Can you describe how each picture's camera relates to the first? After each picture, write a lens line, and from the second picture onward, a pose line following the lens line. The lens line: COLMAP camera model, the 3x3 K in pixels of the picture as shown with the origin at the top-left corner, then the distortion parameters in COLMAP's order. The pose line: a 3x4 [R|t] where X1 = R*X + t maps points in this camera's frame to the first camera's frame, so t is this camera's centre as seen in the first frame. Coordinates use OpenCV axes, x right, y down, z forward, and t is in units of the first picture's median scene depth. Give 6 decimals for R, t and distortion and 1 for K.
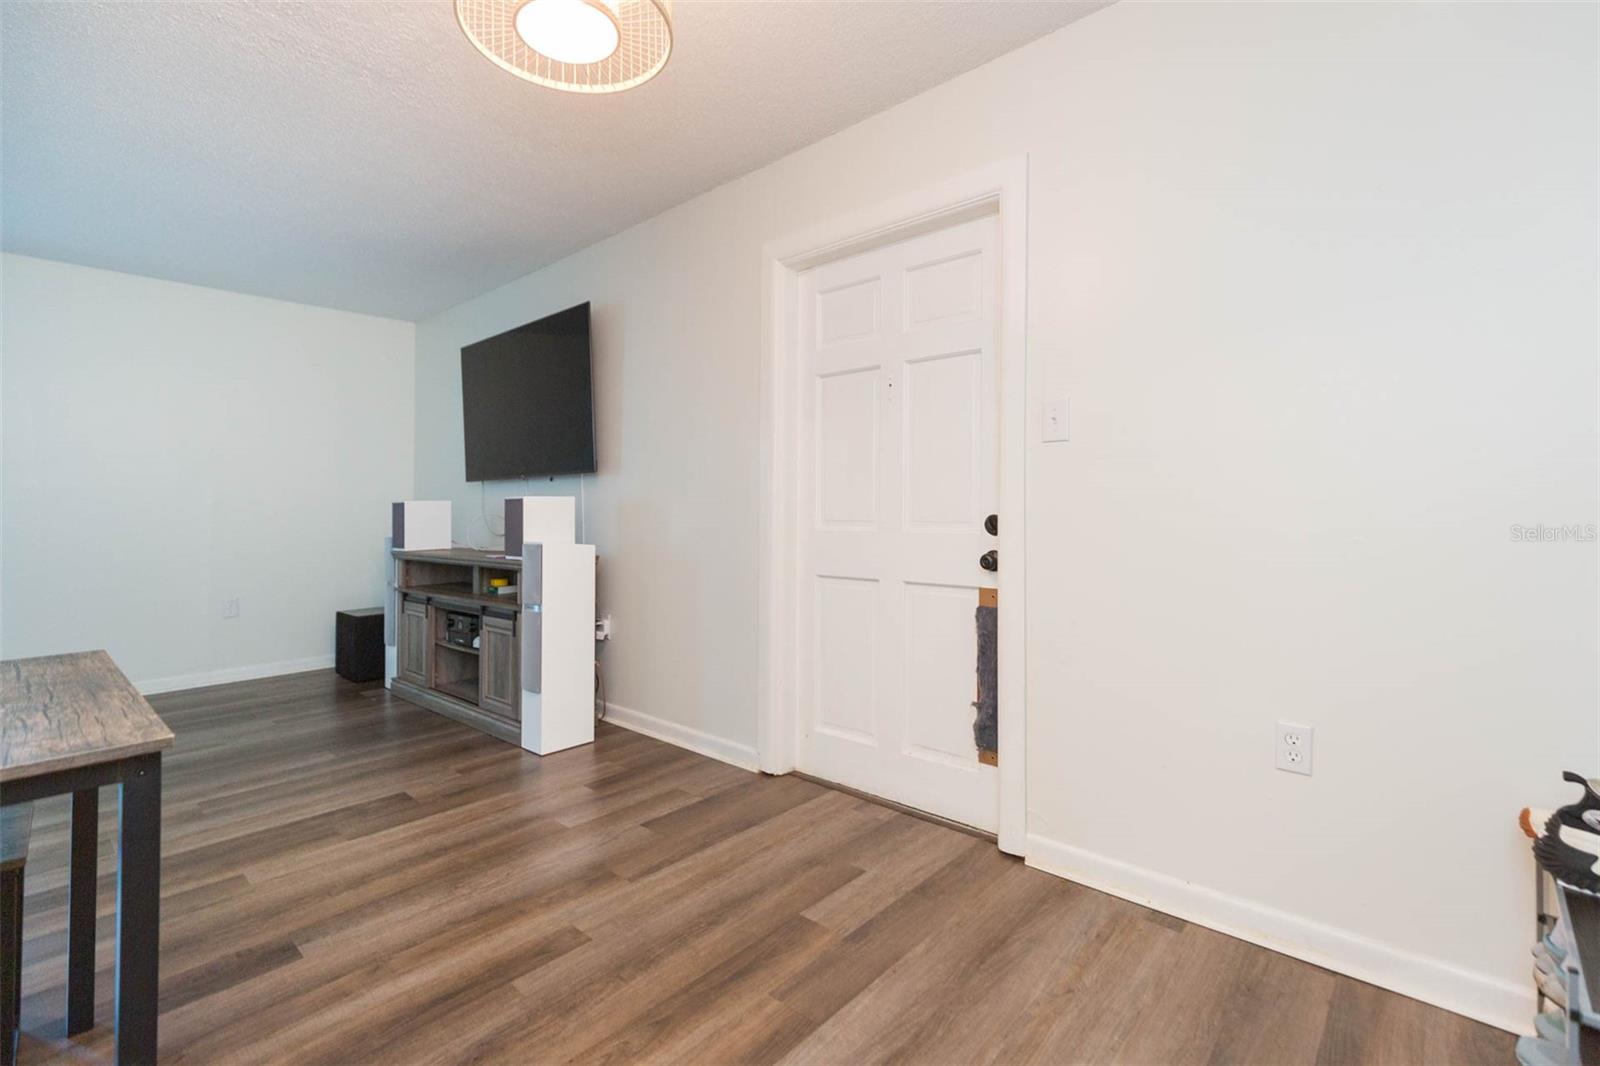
lens RADIAL K [[730.3, 0, 802.7], [0, 730.3, 474.6], [0, 0, 1]] dist [0.000625, 0.000192]
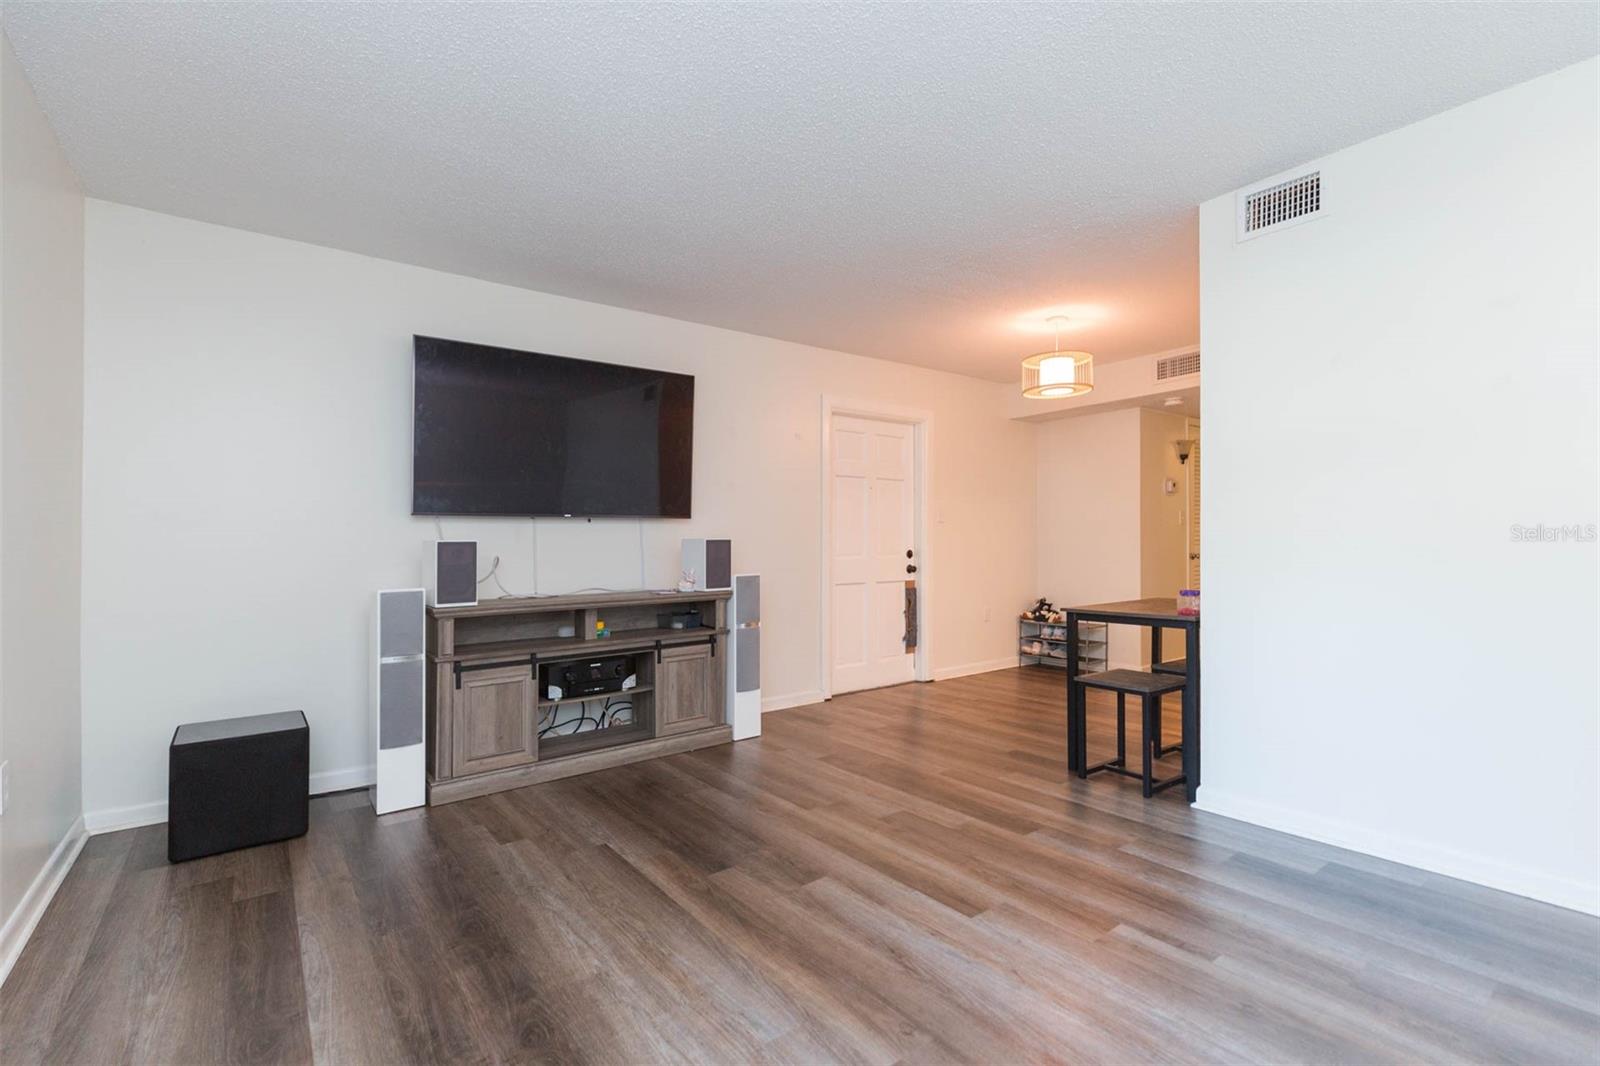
lens RADIAL K [[709.7, 0, 798.5], [0, 709.7, 526.8], [0, 0, 1]] dist [0.000322, 0.000331]
pose [[0.193358, 0.031242, 0.980631, -2.068793], [-0.035897, 0.999049, -0.024751, 0.048951], [-0.980471, -0.030416, 0.194296, 0.887292]]
